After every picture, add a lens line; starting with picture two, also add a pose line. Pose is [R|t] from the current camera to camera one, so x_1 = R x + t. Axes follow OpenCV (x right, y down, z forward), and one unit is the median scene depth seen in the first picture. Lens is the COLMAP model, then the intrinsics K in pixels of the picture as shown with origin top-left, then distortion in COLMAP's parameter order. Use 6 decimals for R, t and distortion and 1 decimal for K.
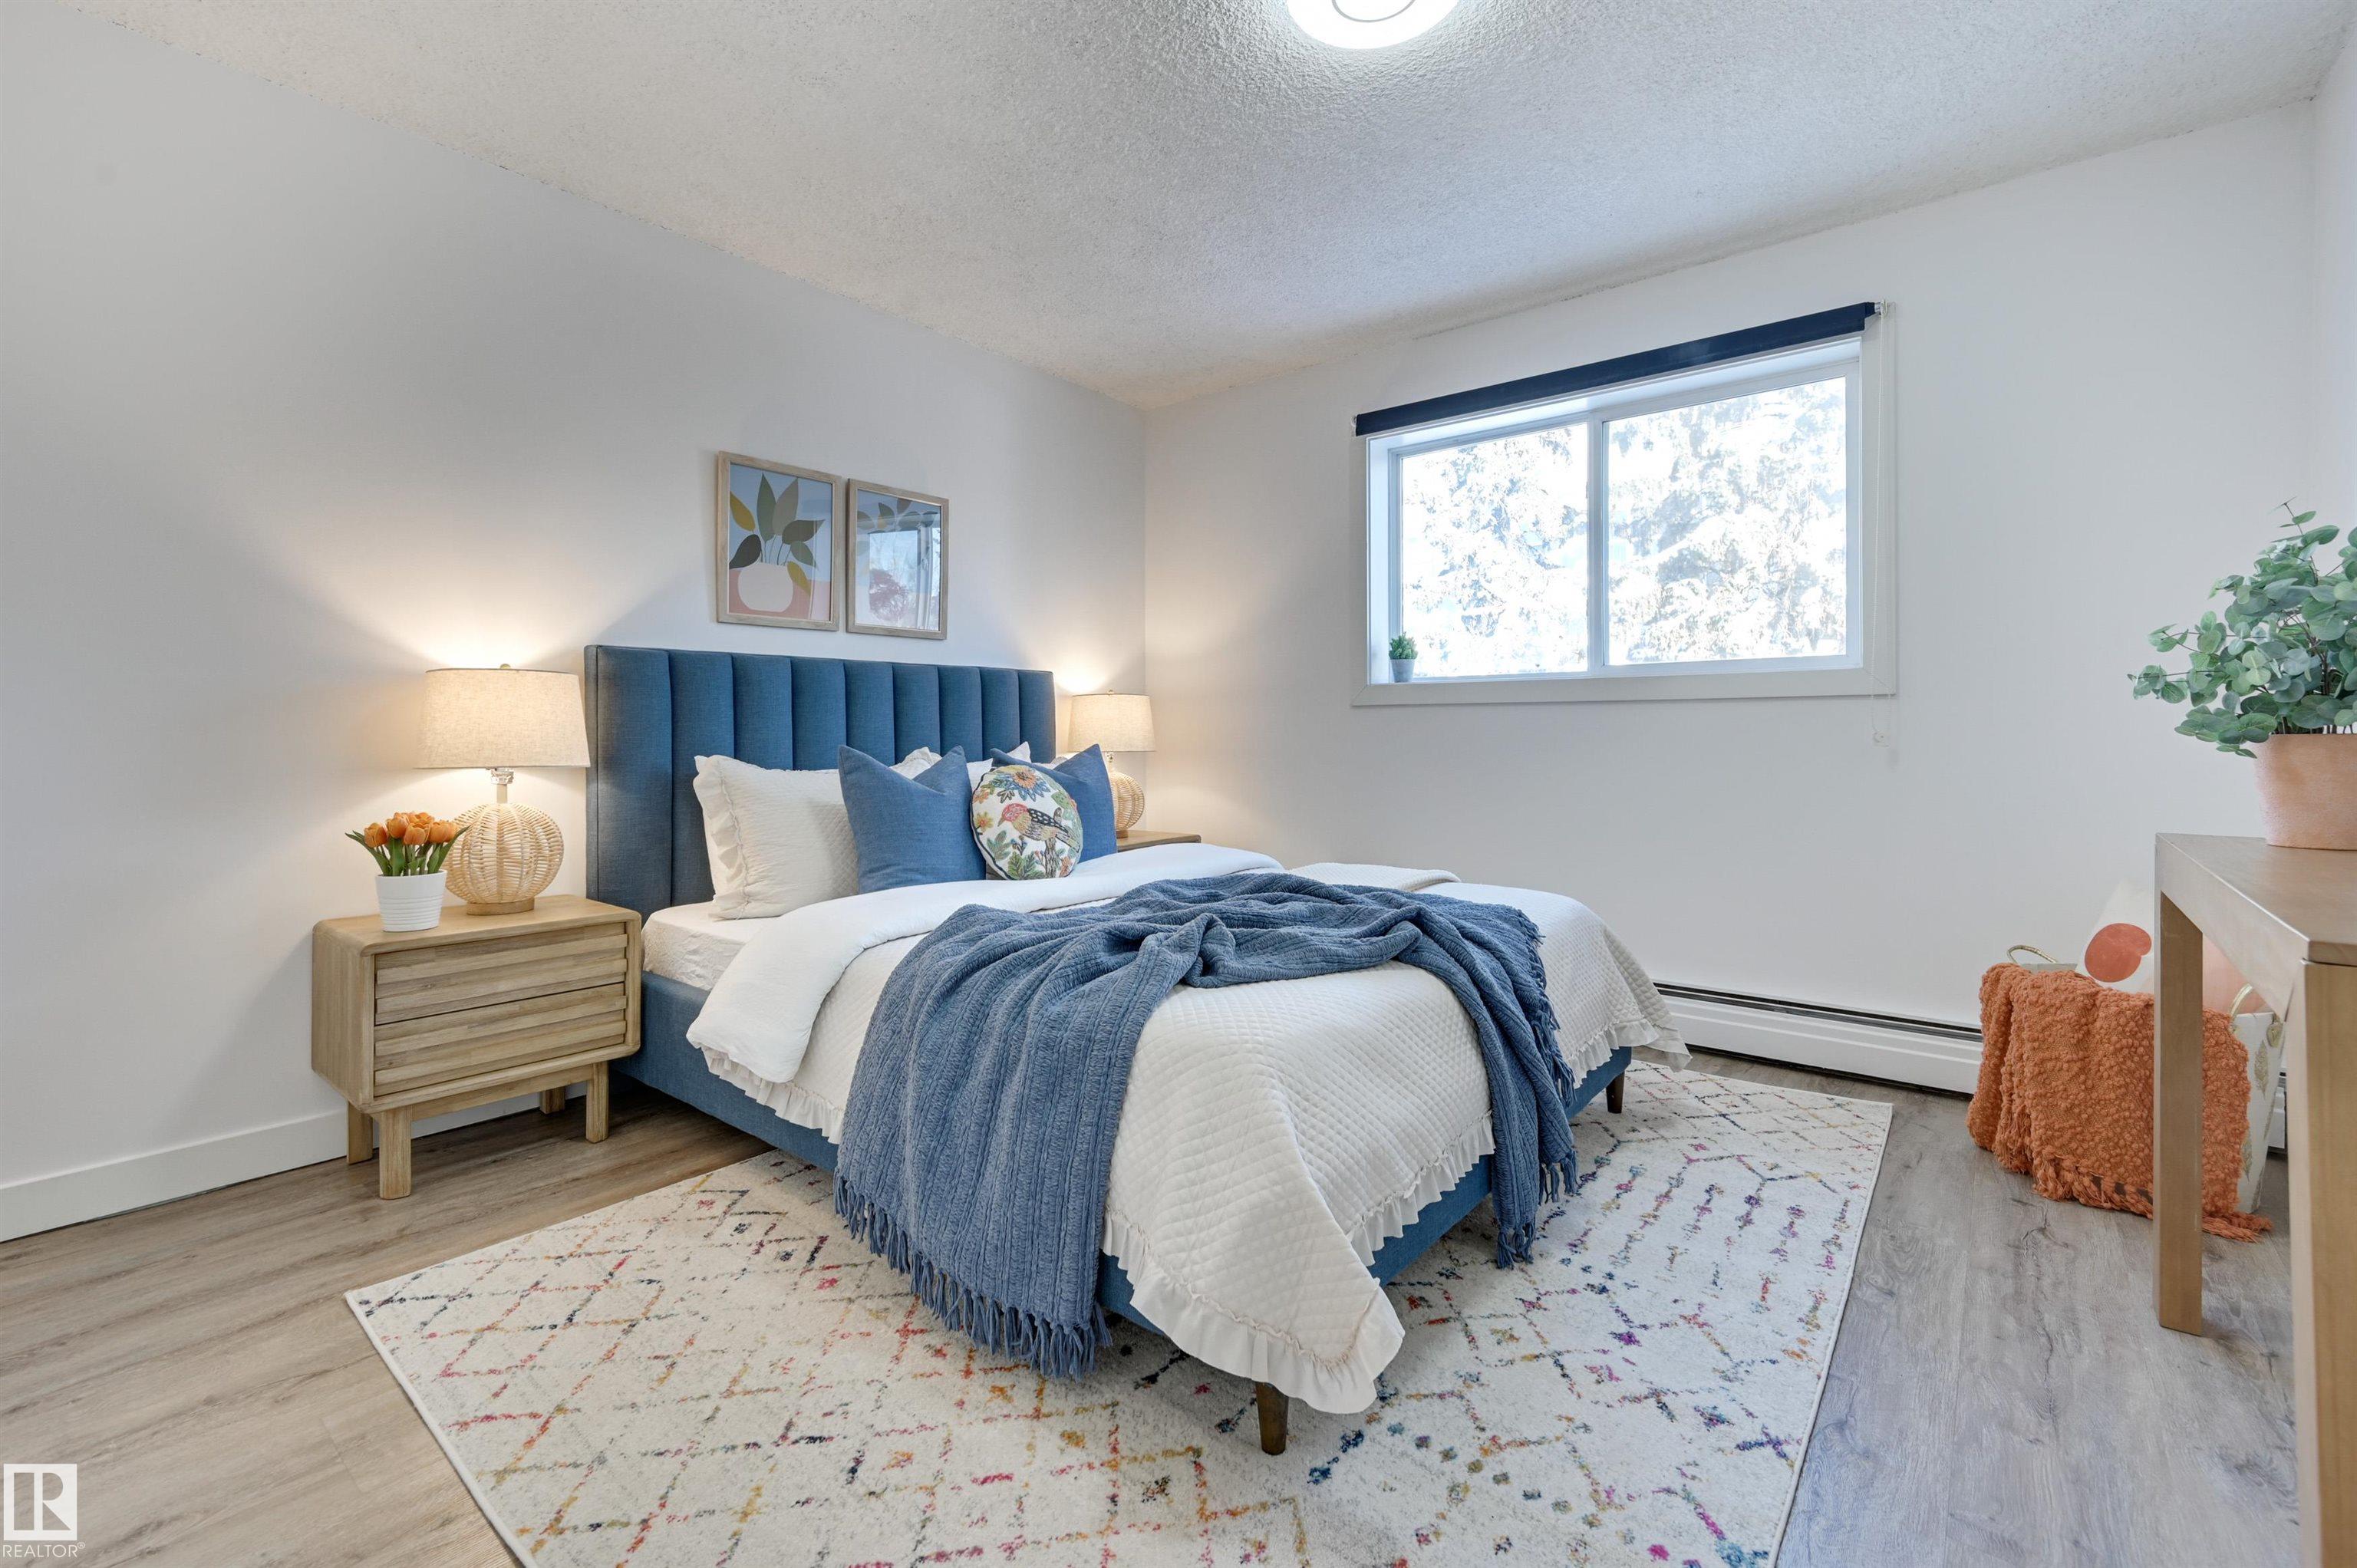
lens RADIAL K [[1008.2, 0, 1179.1], [0, 1008.2, 730.7], [0, 0, 1]] dist [-0.001102, 0.000217]
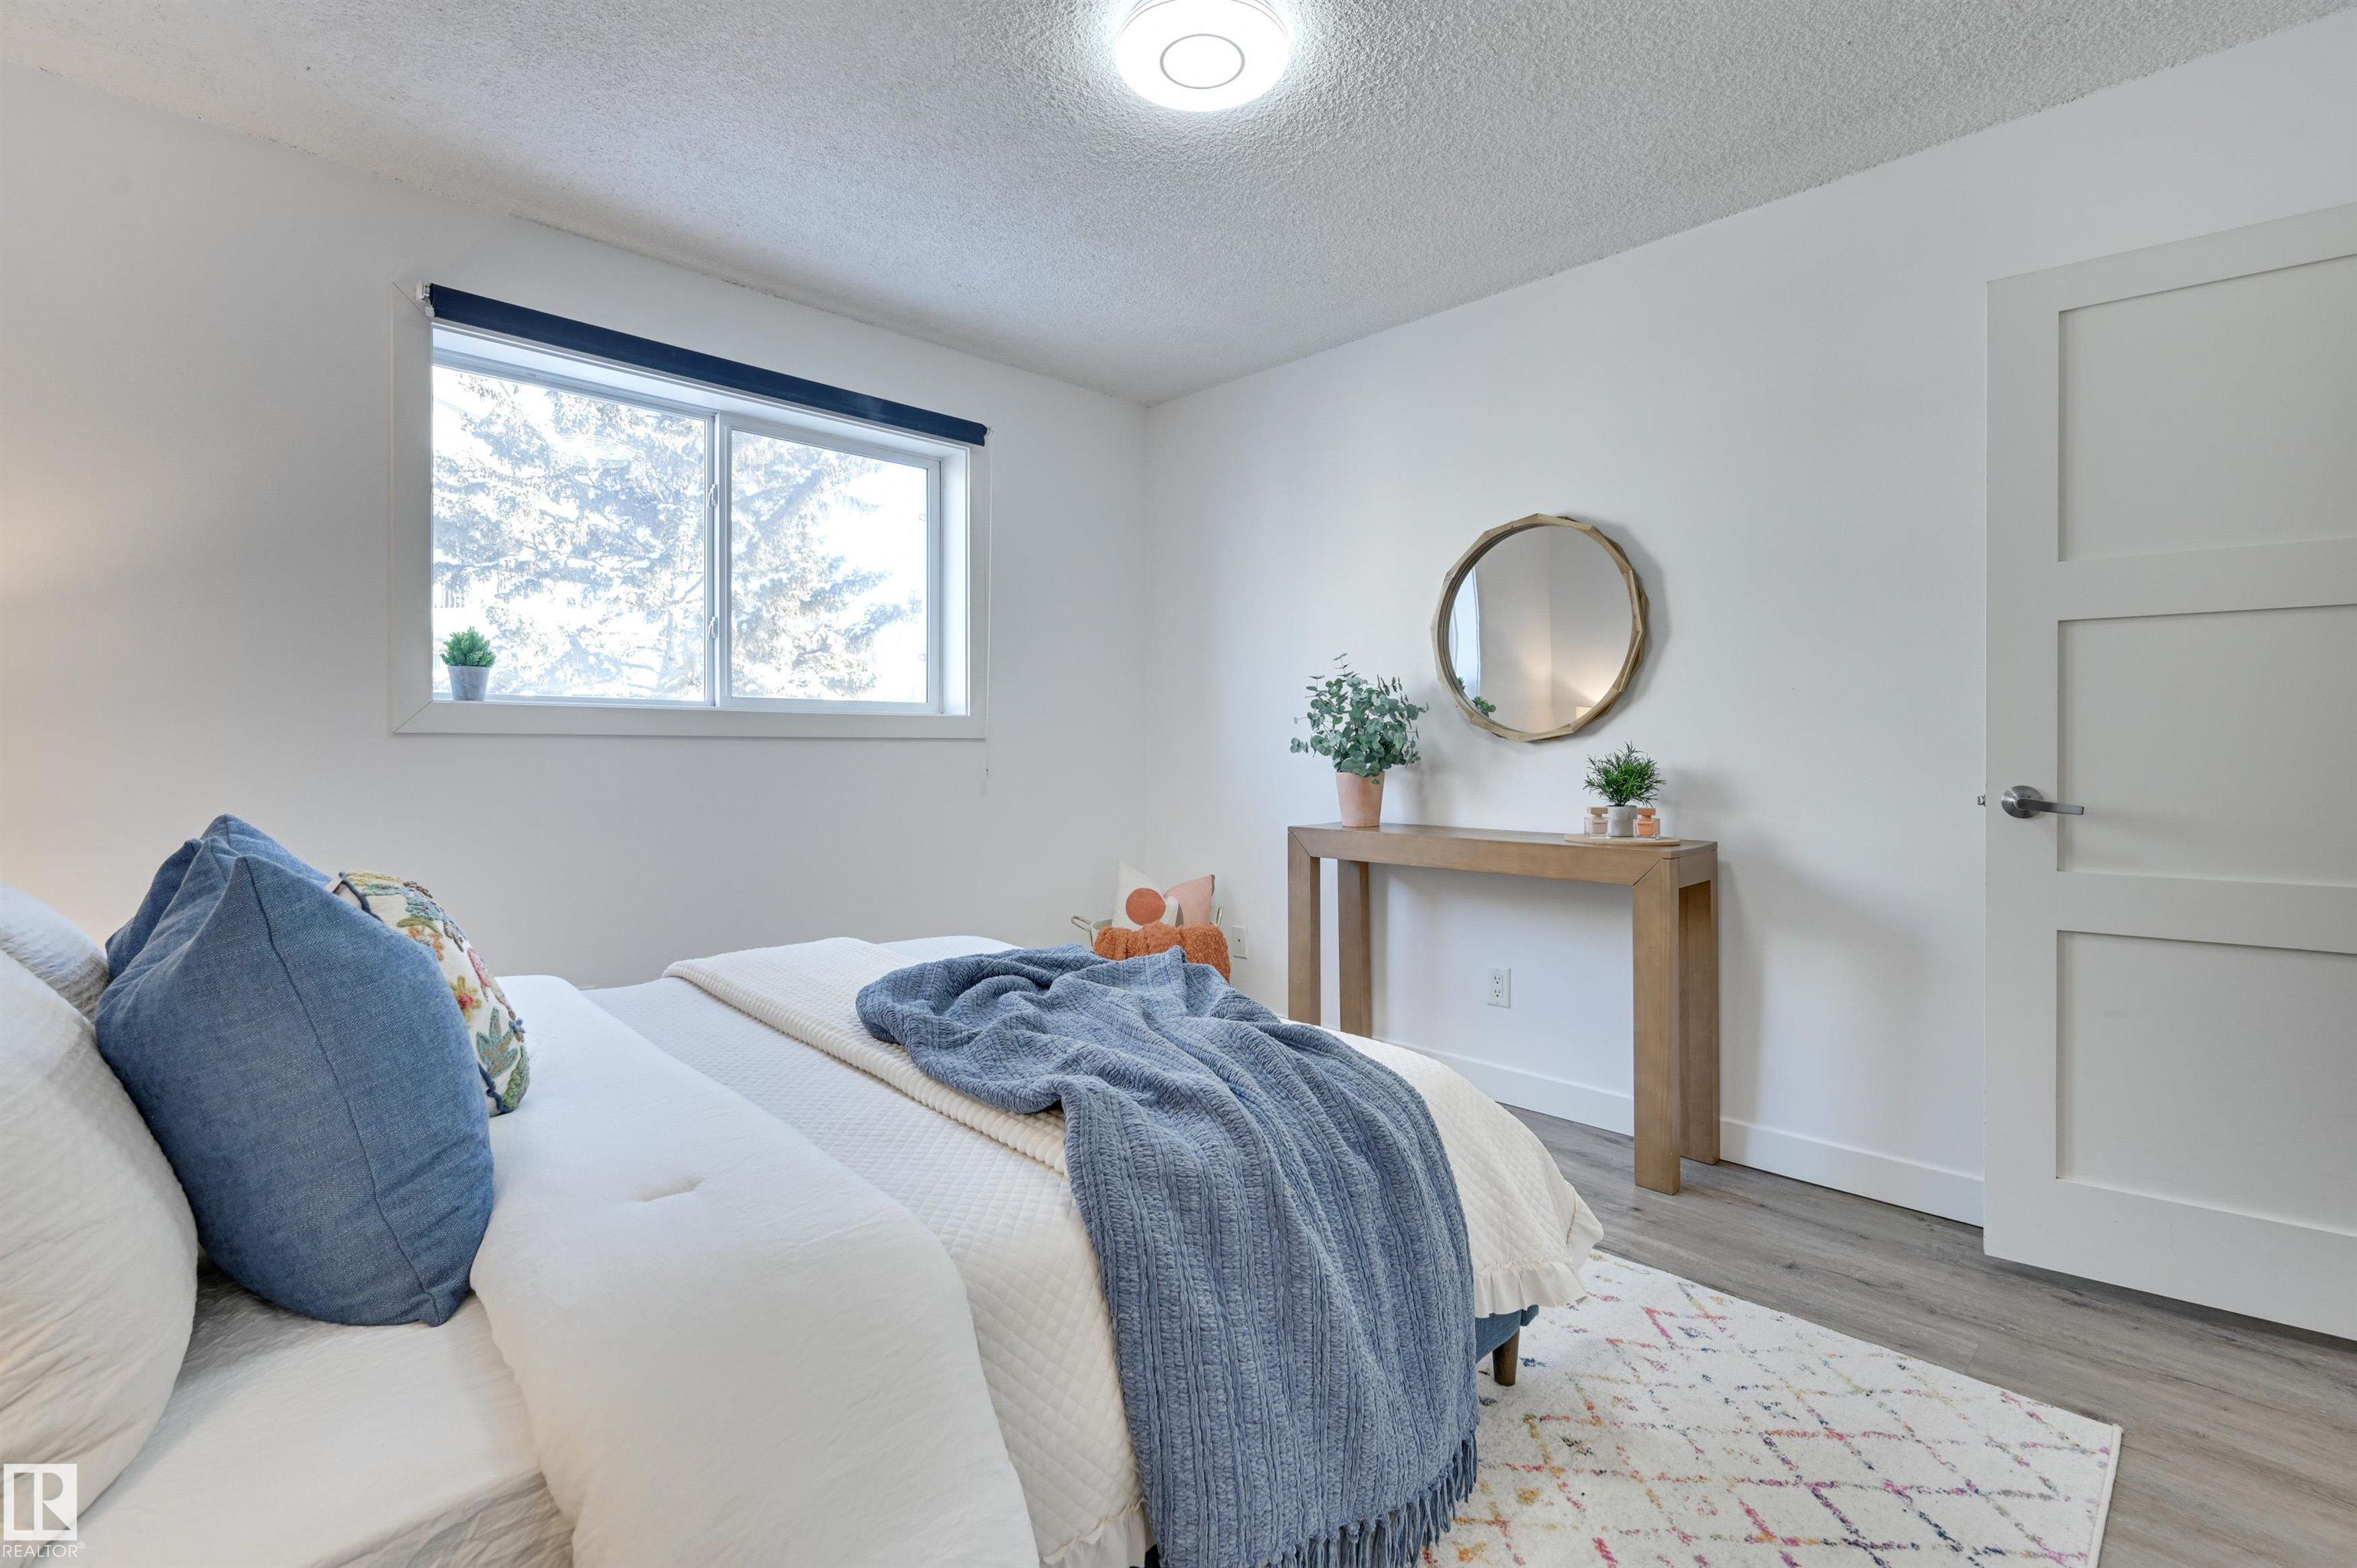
lens RADIAL K [[1071.5, 0, 1163.7], [0, 1071.5, 754.4], [0, 0, 1]] dist [-0.000539, 0.000126]
pose [[0.122358, 0.007006, 0.992461, -0.487035], [0.001318, 0.999973, -0.007221, -0.006583], [-0.992485, 0.002192, 0.122345, 0.499327]]
